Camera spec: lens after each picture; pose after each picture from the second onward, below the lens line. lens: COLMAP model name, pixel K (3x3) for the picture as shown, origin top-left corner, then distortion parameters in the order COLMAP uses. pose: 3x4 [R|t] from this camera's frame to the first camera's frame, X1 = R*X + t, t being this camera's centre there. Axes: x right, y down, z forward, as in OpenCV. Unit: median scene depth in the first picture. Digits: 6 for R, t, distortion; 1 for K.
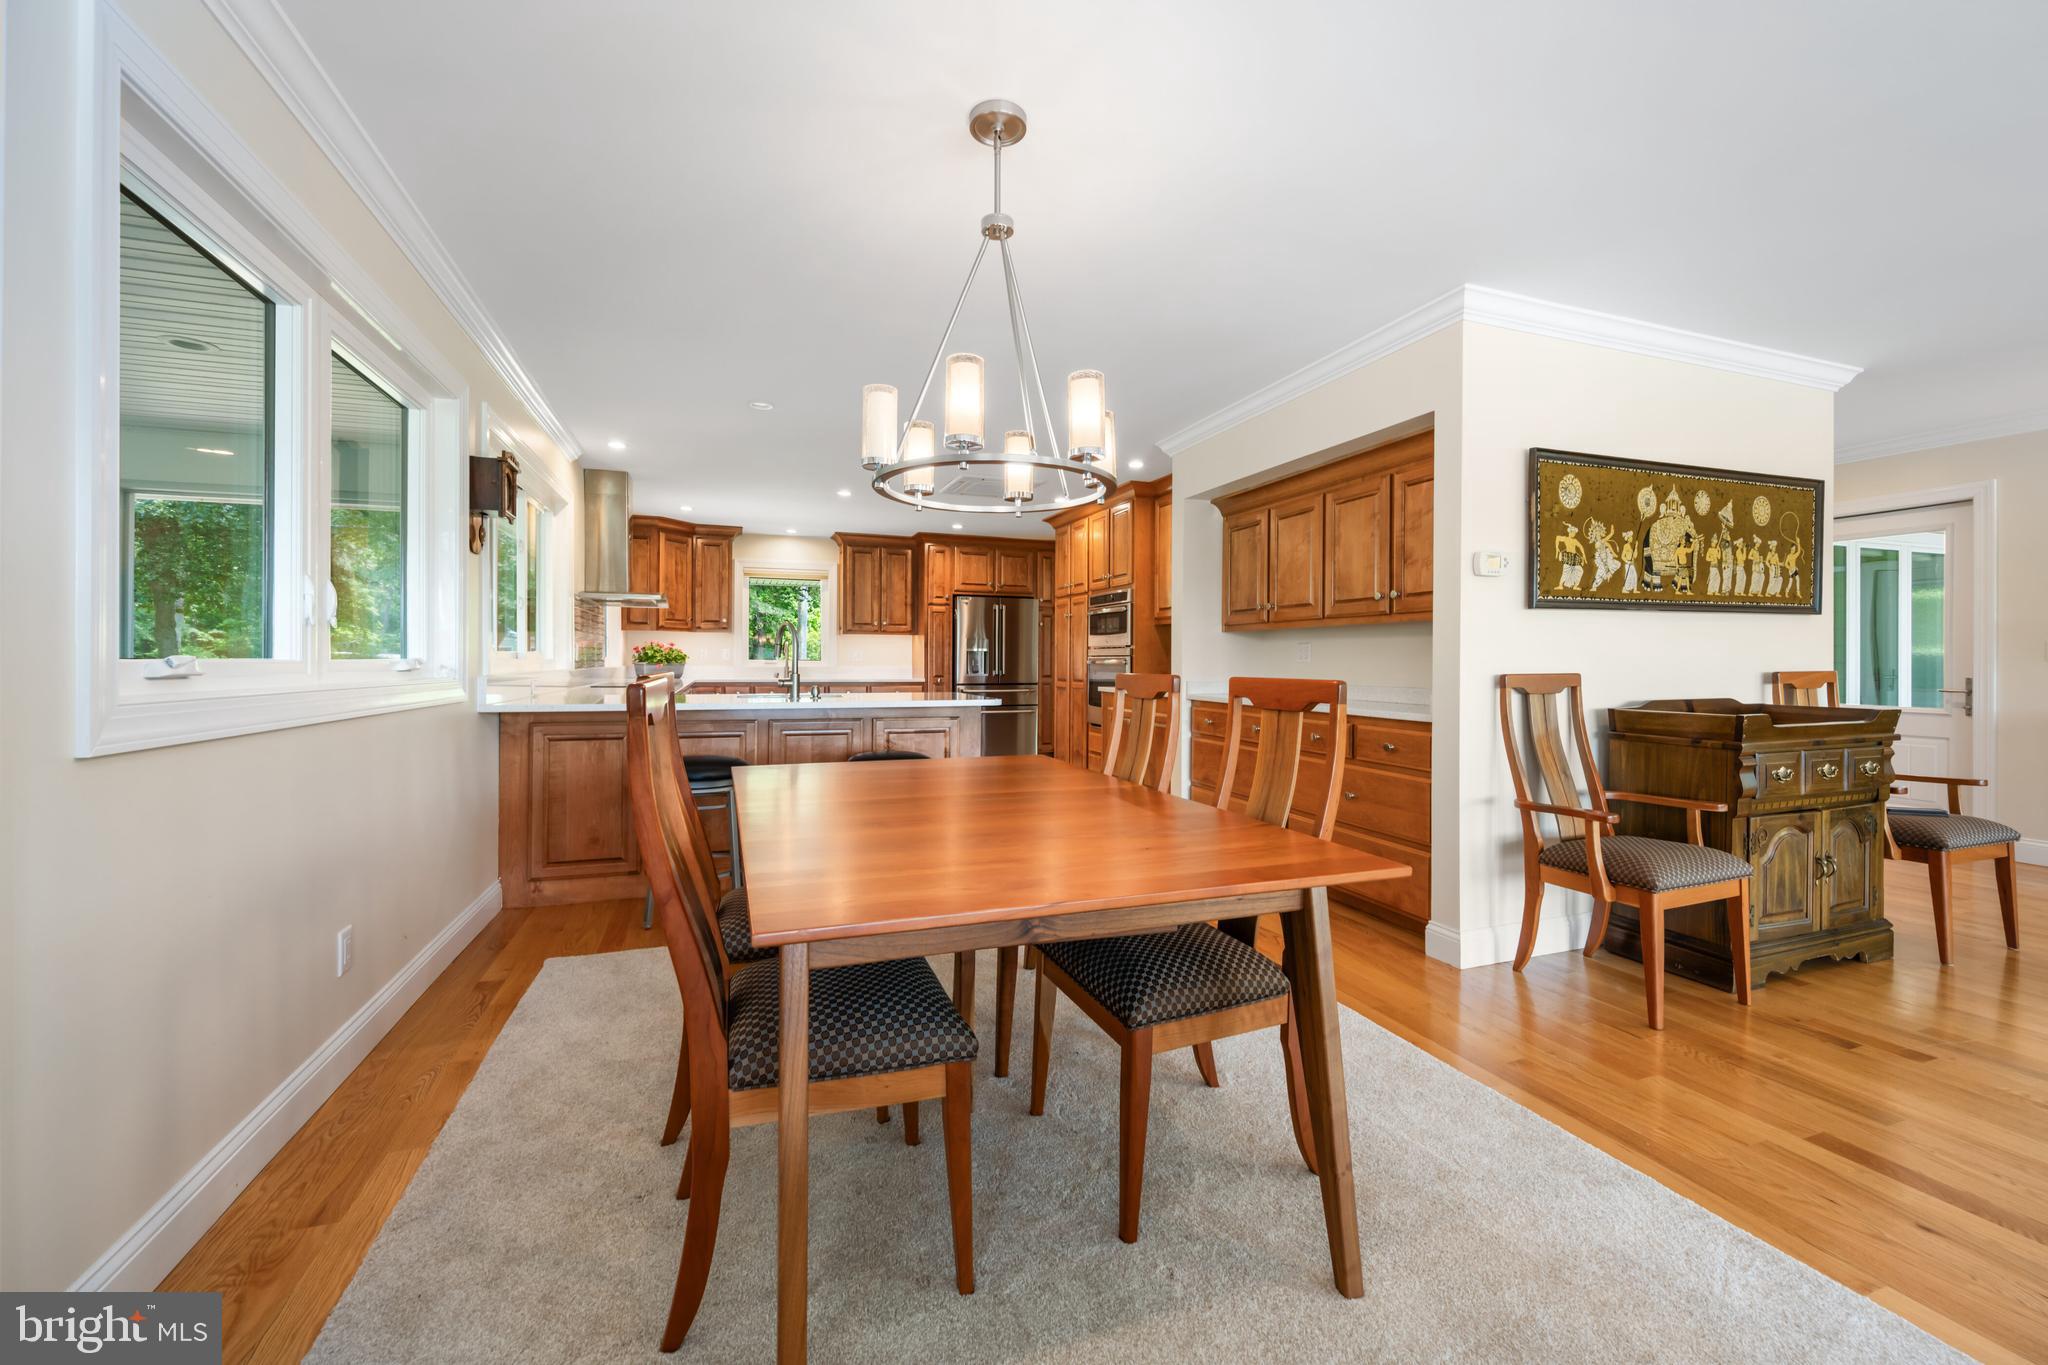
lens RADIAL K [[822.3, 0, 1022.0], [0, 822.3, 666.4], [0, 0, 1]] dist [-0.000829, 0.000248]
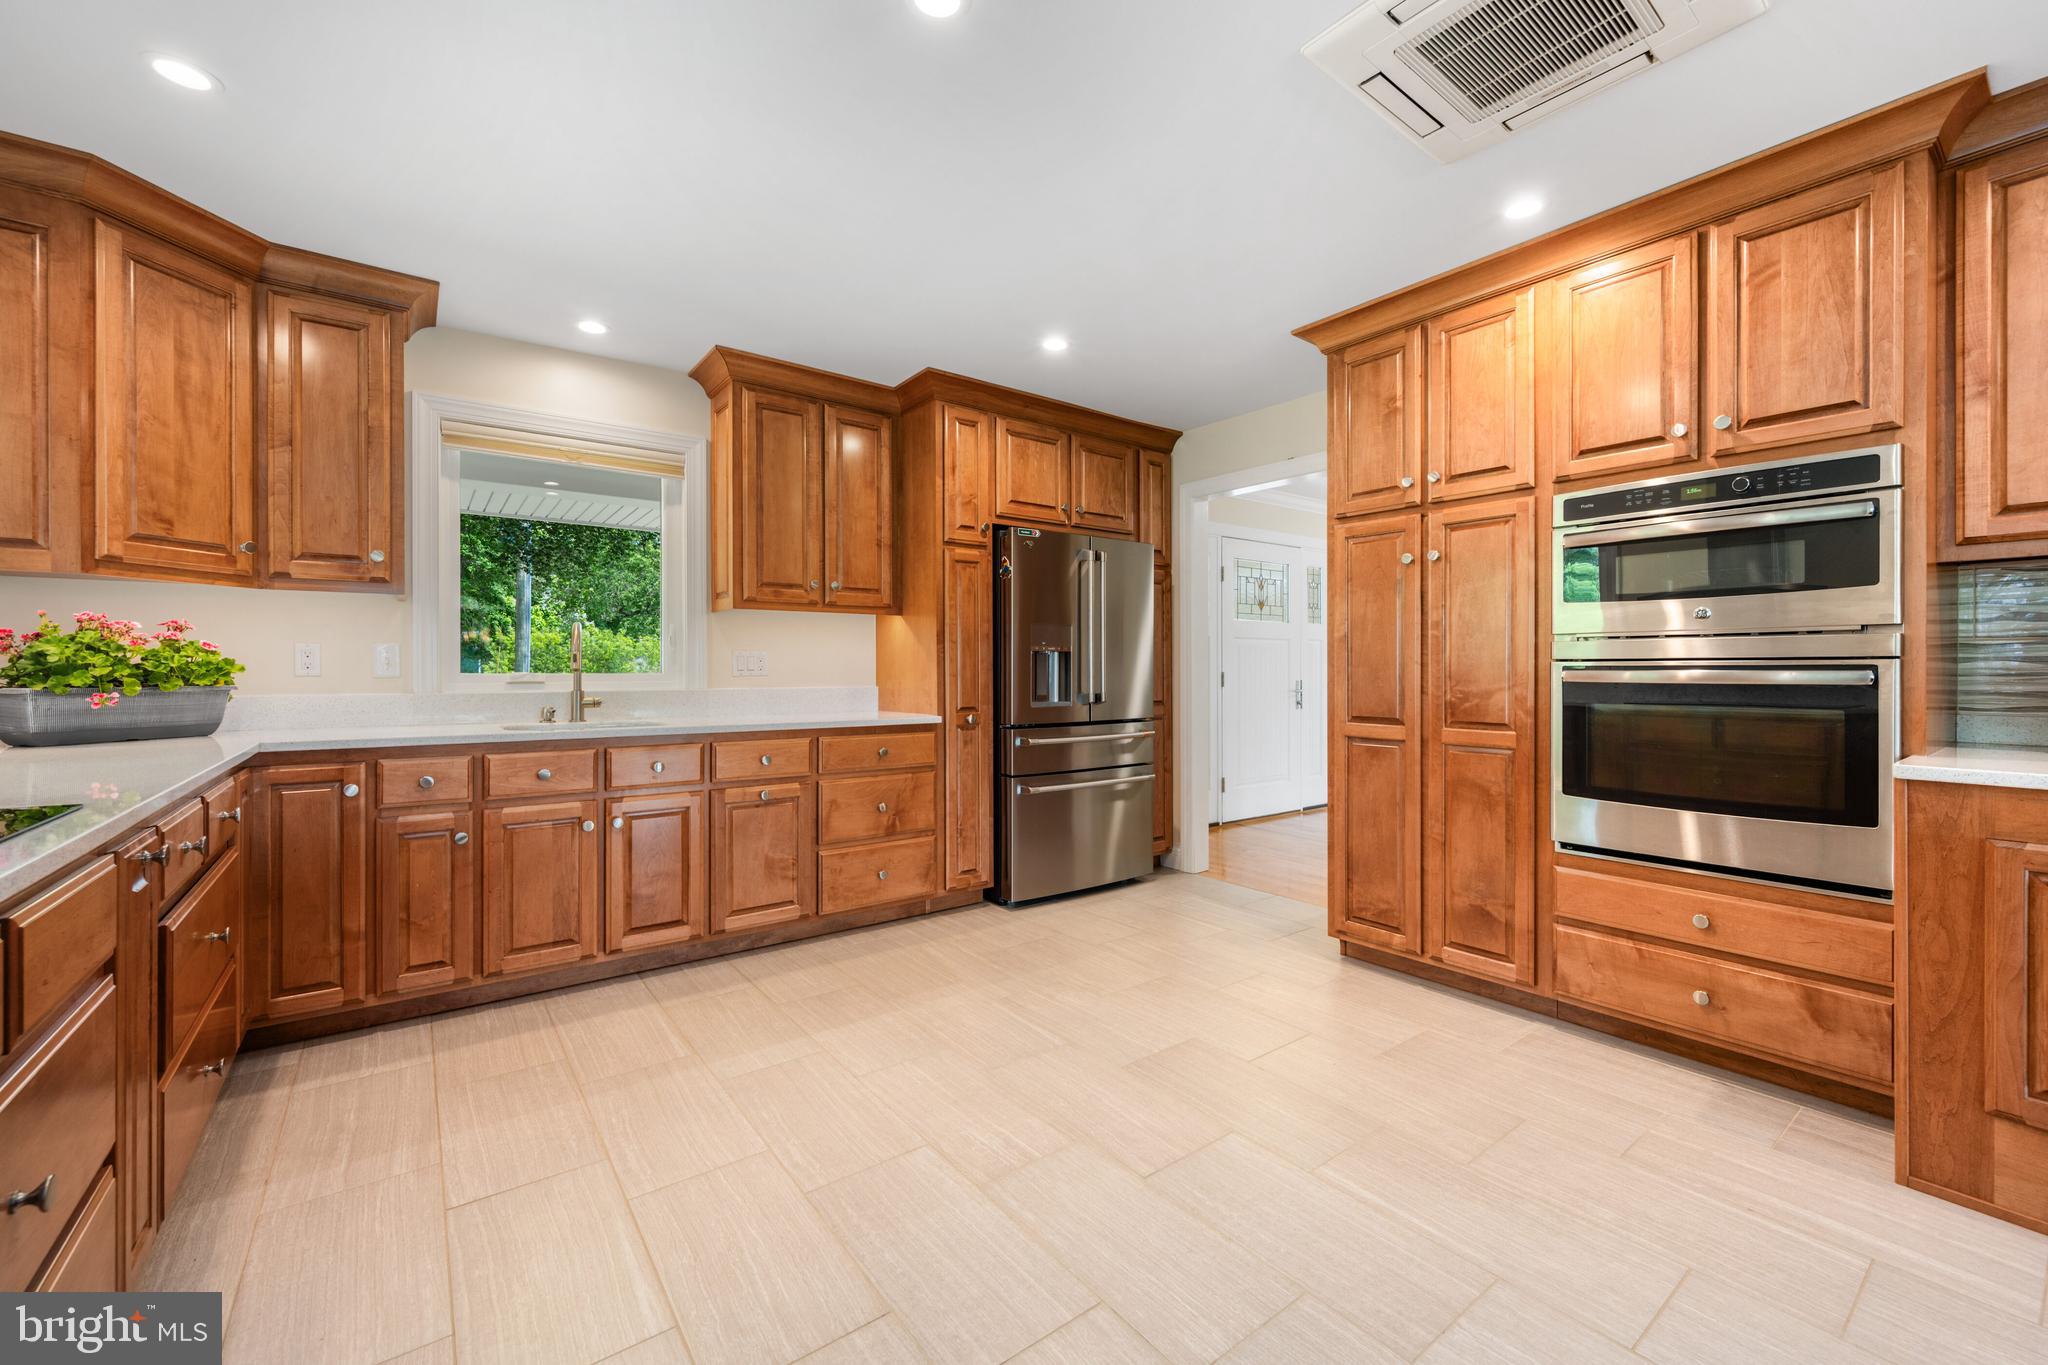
lens RADIAL K [[822.3, 0, 1026.6], [0, 822.3, 677.8], [0, 0, 1]] dist [-0.000829, 0.000248]
pose [[0.955554, -0.006949, 0.294735, -0.200861], [0.005969, 0.999973, 0.004226, -0.006787], [-0.294757, -0.002279, 0.955570, 0.579915]]
